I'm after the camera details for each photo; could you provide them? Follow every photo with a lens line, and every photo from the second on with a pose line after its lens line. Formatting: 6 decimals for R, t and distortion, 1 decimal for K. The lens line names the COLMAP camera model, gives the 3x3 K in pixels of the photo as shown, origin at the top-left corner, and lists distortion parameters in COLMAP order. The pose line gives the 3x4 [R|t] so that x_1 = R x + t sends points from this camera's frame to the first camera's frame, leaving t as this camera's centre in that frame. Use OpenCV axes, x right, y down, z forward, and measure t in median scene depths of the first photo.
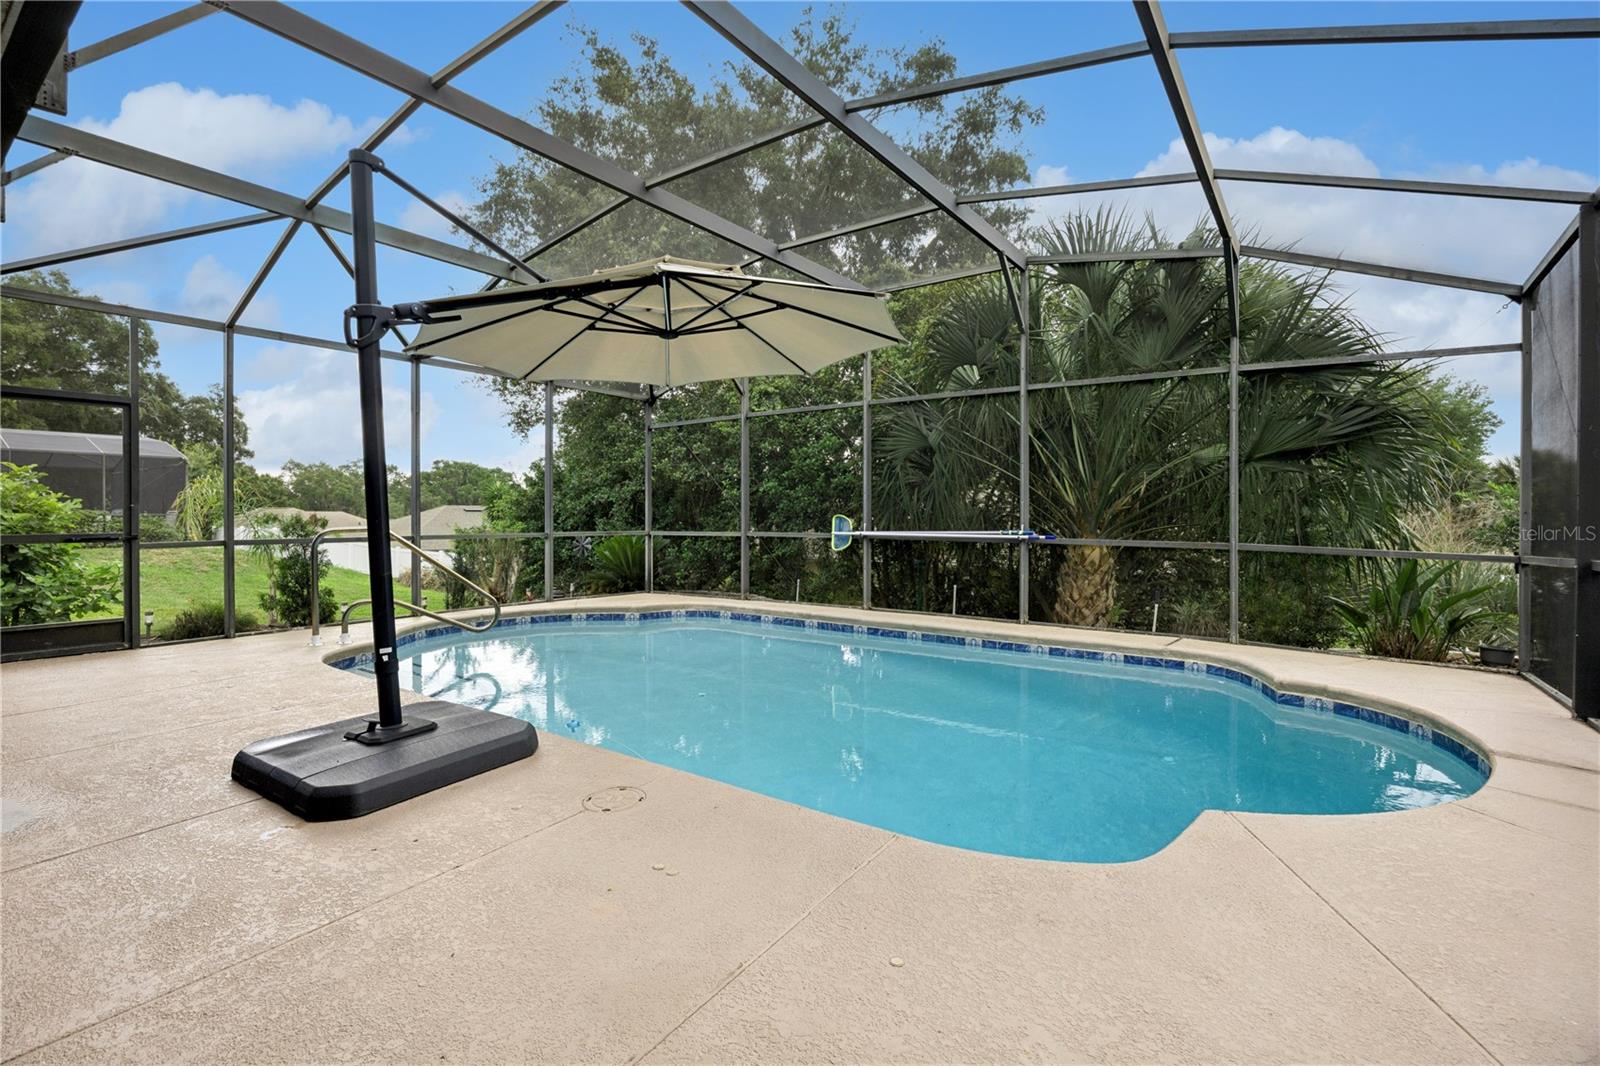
lens RADIAL K [[755.8, 0, 801.6], [0, 755.8, 537.1], [0, 0, 1]] dist [-0.023138, 0.002657]
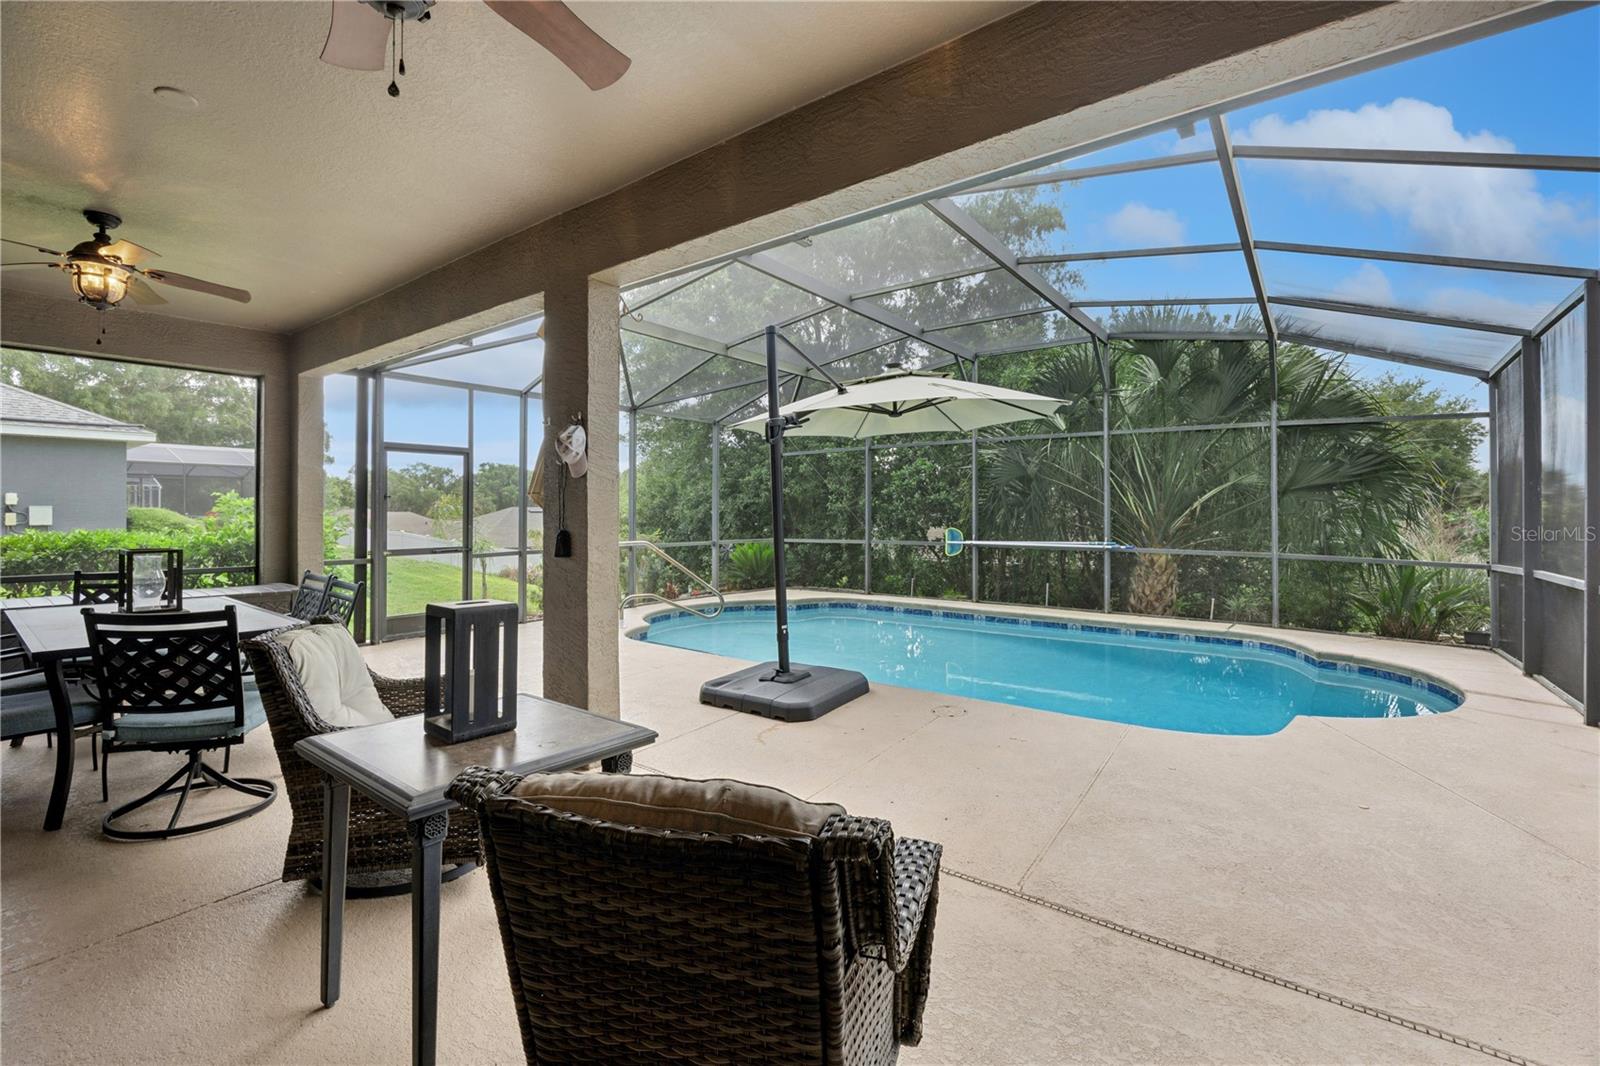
lens RADIAL K [[719.2, 0, 797.4], [0, 719.2, 520.9], [0, 0, 1]] dist [-0.014775, 0.000335]
pose [[0.999780, -0.000461, -0.020976, -0.240568], [0.000103, 0.999855, -0.017047, -0.026644], [0.020981, 0.017041, 0.999635, -0.285226]]
